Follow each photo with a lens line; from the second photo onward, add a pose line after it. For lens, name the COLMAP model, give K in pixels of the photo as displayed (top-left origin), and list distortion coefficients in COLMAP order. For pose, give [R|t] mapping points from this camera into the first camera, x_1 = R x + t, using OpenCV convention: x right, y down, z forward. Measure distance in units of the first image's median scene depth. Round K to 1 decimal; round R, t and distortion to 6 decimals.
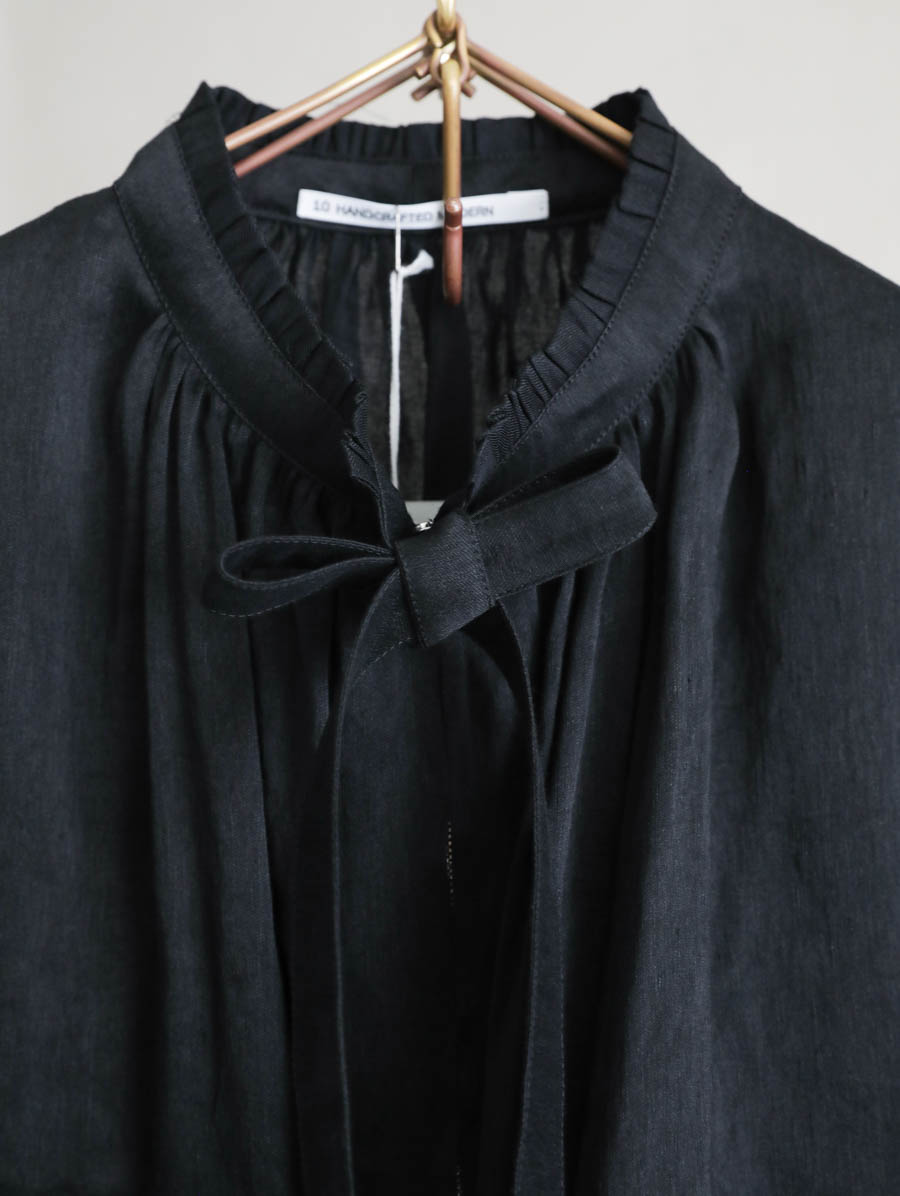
lens RADIAL K [[1664.8, 0, 450.0], [0, 1664.8, 598.0], [0, 0, 1]] dist [-0.004945, -0.008878]
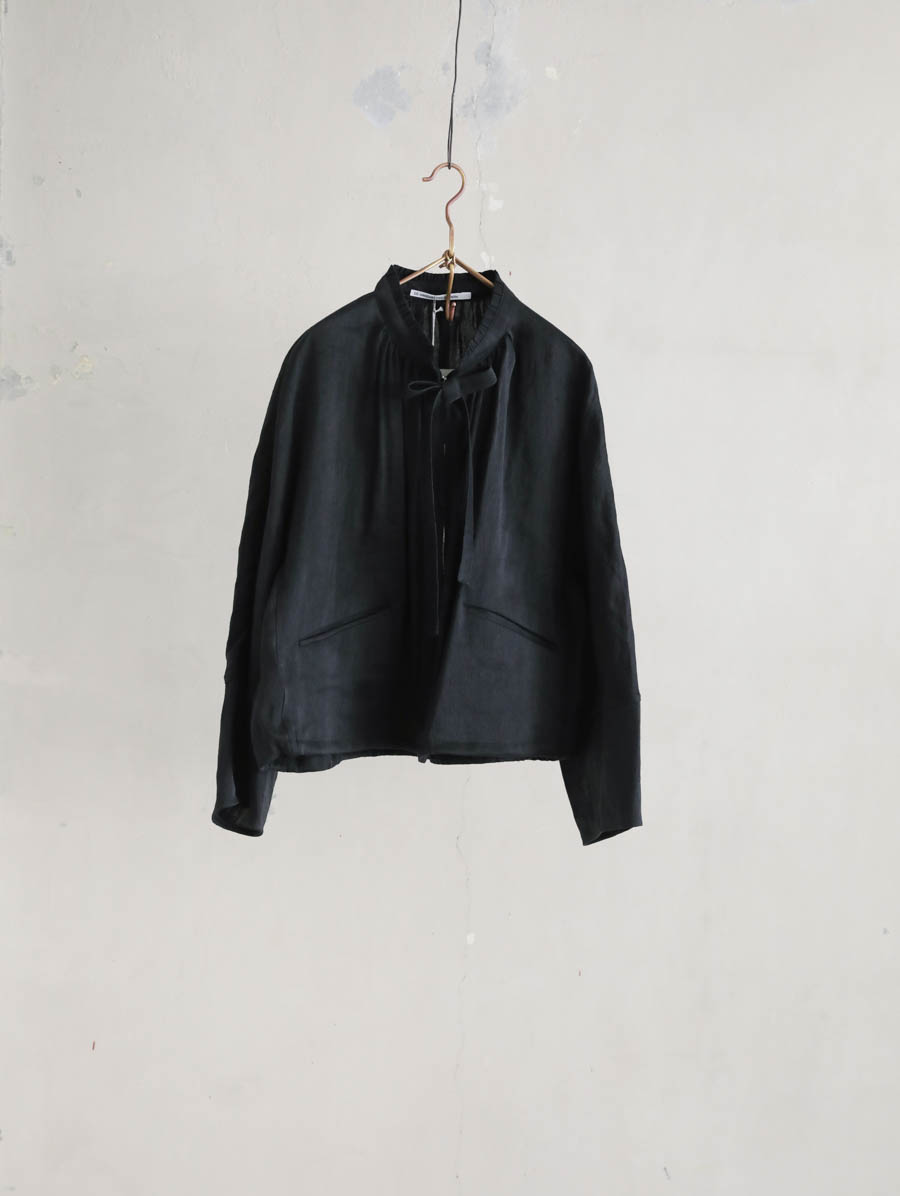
lens RADIAL K [[1664.8, 0, 450.0], [0, 1664.8, 598.0], [0, 0, 1]] dist [-0.004945, -0.008878]
pose [[0.988148, 0.020550, 0.152123, -0.643865], [-0.046835, 0.984107, 0.171291, -0.219127], [-0.146185, -0.176386, 0.973405, -3.331138]]
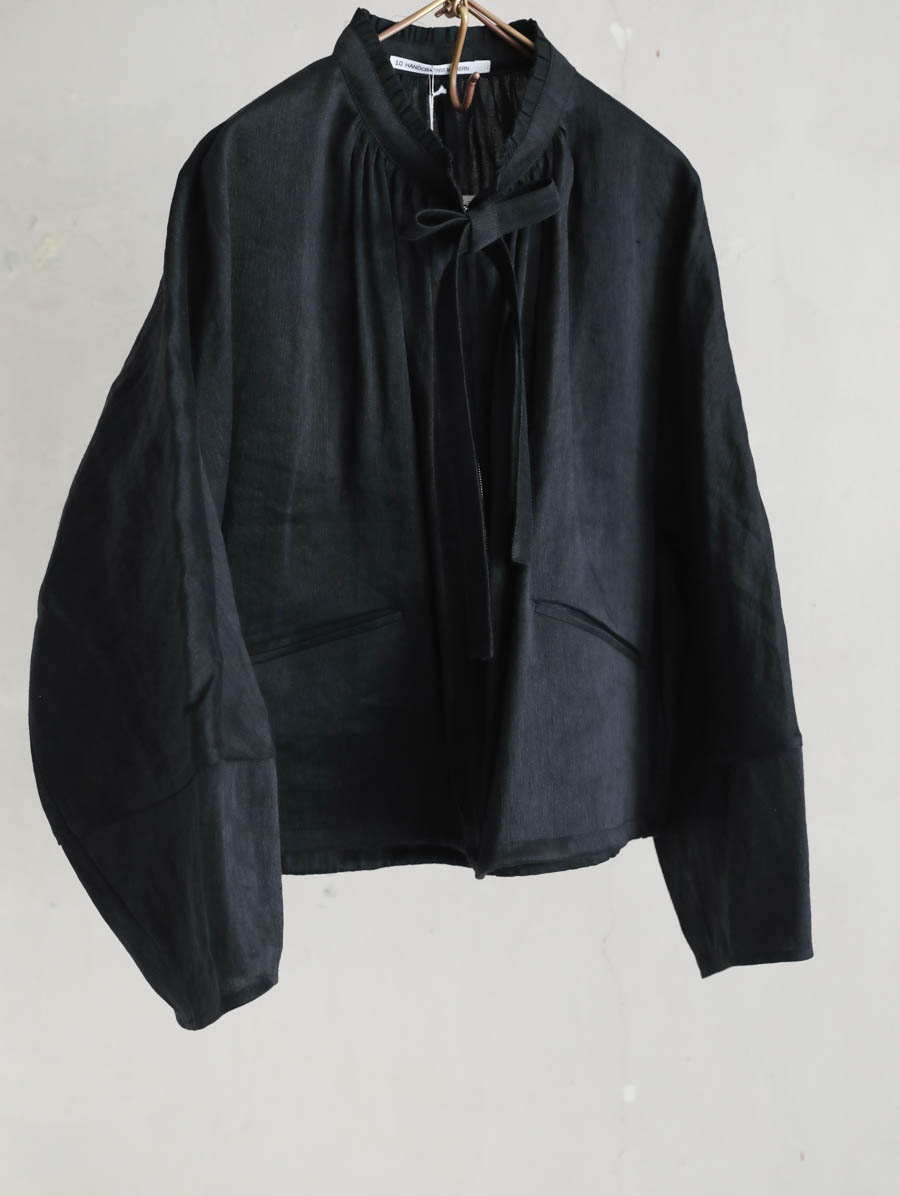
lens RADIAL K [[1815.3, 0, 449.0], [0, 1815.3, 634.0], [0, 0, 1]] dist [0.019804, 0.110472]
pose [[0.948806, -0.053522, 0.311291, -0.909412], [-0.005294, 0.982705, 0.185100, 0.082852], [-0.315814, -0.177272, 0.932114, -1.648939]]
